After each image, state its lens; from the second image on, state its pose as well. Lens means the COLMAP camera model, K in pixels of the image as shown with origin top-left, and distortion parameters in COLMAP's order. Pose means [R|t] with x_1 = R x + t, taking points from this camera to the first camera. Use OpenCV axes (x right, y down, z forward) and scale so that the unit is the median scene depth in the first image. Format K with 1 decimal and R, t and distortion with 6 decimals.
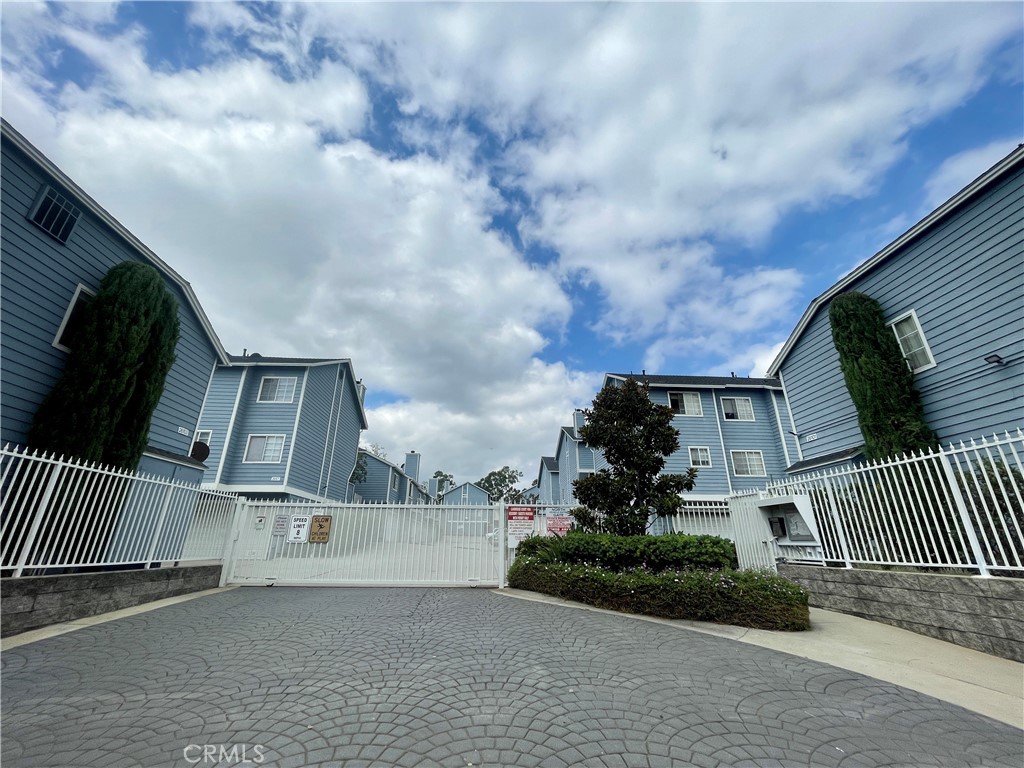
lens RADIAL K [[412.2, 0, 509.1], [0, 412.2, 383.5], [0, 0, 1]] dist [-0.000709, 0.000963]
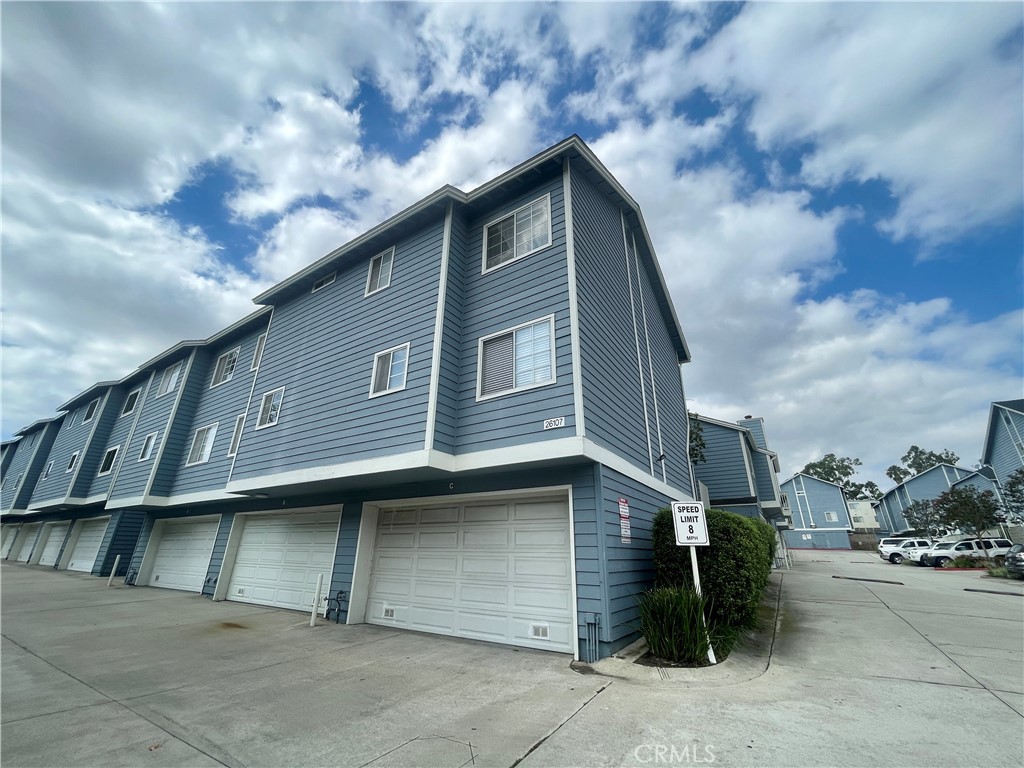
lens RADIAL K [[412.2, 0, 508.3], [0, 412.2, 386.6], [0, 0, 1]] dist [-0.000709, 0.000963]
pose [[0.803621, -0.214102, -0.555295, -0.378937], [0.206114, 0.975430, -0.077803, 0.210867], [0.558310, -0.051930, 0.828006, 0.658939]]
